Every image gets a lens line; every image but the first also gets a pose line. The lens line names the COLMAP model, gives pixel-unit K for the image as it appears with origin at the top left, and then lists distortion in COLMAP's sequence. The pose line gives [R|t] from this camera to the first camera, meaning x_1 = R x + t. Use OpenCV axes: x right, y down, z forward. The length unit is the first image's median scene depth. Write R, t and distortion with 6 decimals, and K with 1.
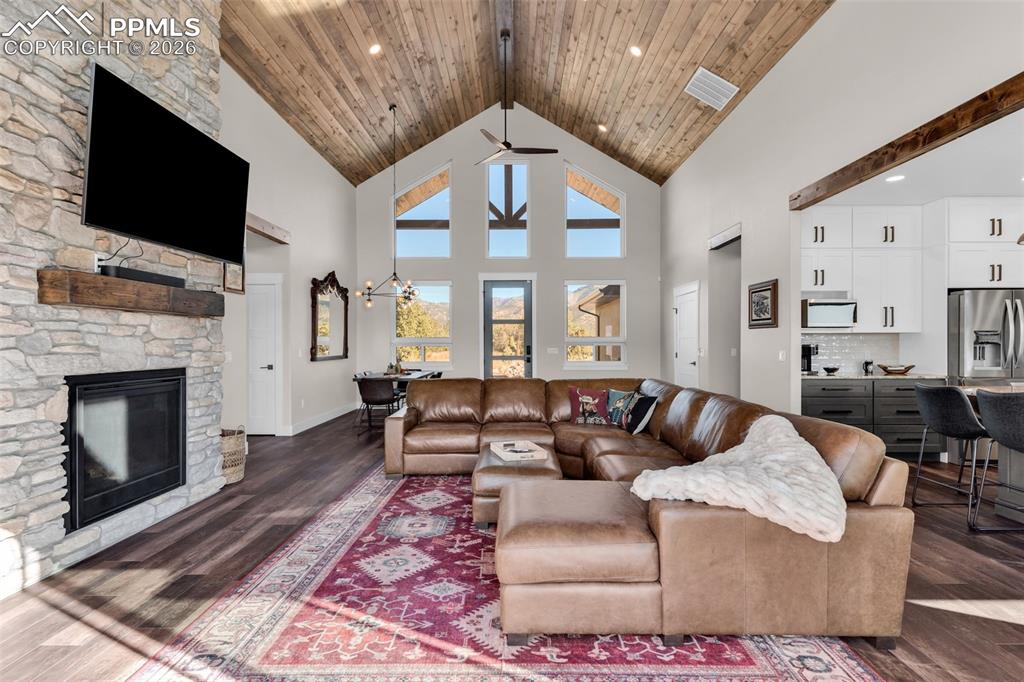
lens RADIAL K [[488.7, 0, 507.9], [0, 488.7, 346.8], [0, 0, 1]] dist [0.008581, -0.002733]
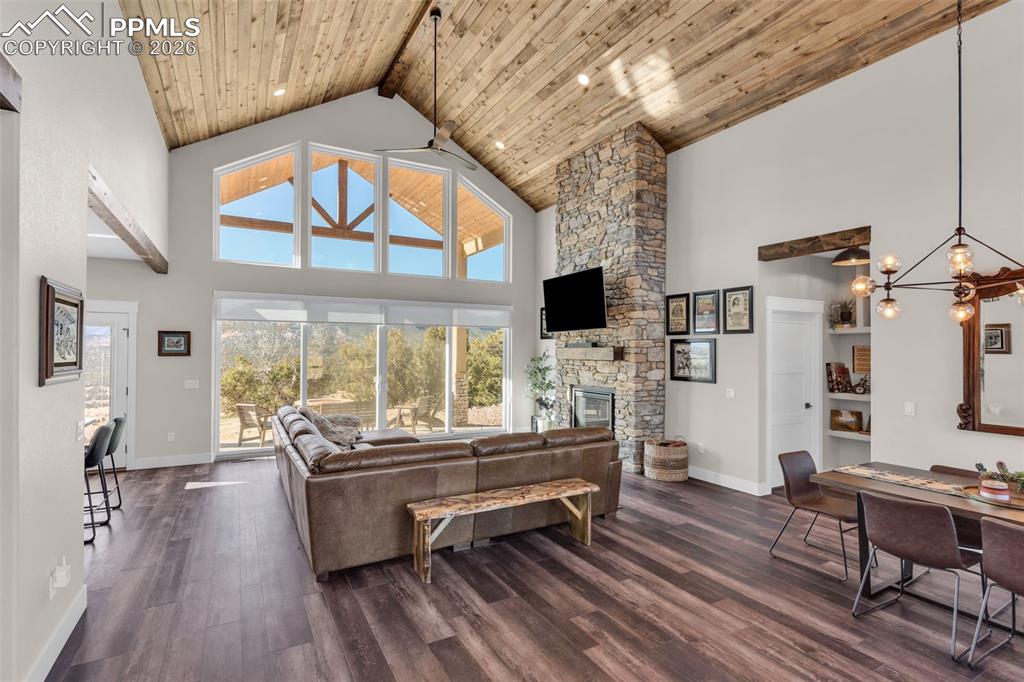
lens RADIAL K [[488.7, 0, 517.9], [0, 488.7, 346.6], [0, 0, 1]] dist [0.008581, -0.002733]
pose [[-0.862345, -0.005859, -0.506287, 0.430855], [-0.006683, 0.999978, -0.000190, -0.085845], [0.506277, 0.003219, -0.862365, 1.837278]]
